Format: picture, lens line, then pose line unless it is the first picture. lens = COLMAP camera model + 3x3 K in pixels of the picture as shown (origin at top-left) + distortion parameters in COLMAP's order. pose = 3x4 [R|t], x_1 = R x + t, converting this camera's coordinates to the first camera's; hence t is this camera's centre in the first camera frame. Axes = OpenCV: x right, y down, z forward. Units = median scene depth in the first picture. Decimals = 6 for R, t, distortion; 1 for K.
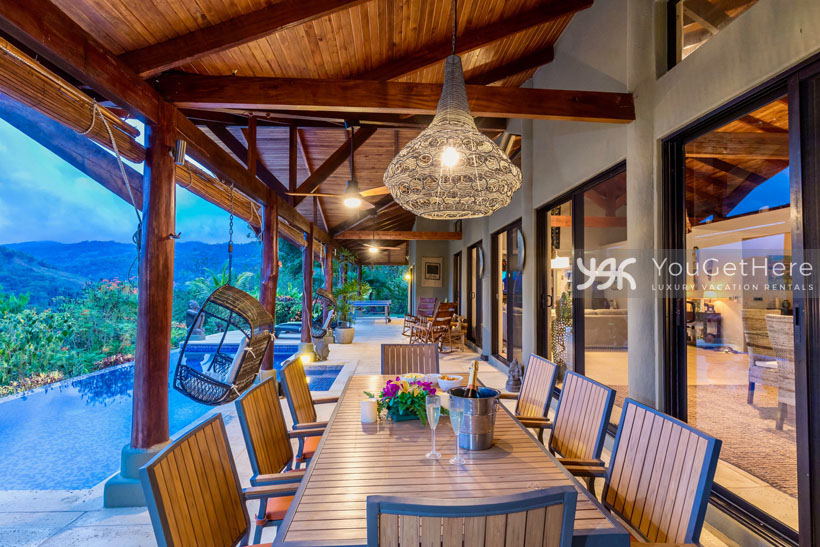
lens RADIAL K [[424.6, 0, 411.2], [0, 424.6, 268.8], [0, 0, 1]] dist [0.000543, 0.000487]
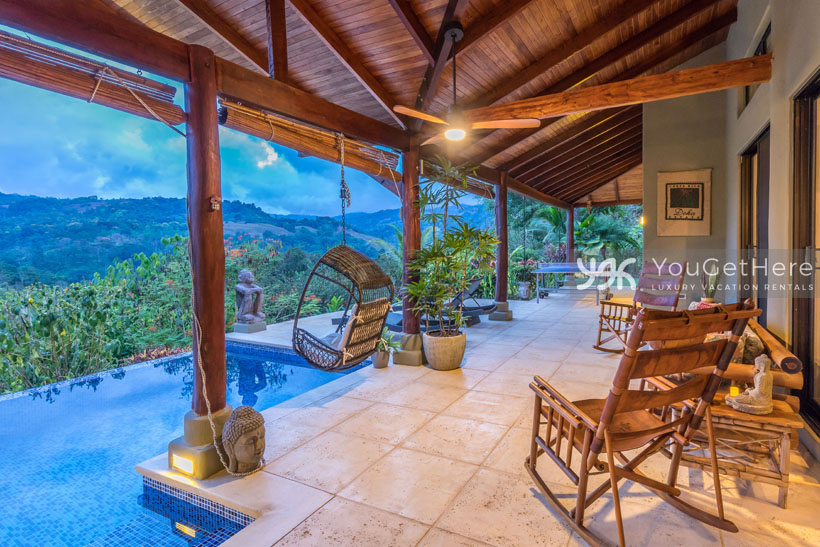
lens RADIAL K [[417.2, 0, 443.7], [0, 417.2, 253.4], [0, 0, 1]] dist [-0.001228, -0.000614]
pose [[0.863646, -0.015343, -0.503866, 0.051727], [0.050706, 0.997111, 0.056548, 0.022685], [0.501542, -0.074387, 0.861929, 0.484079]]
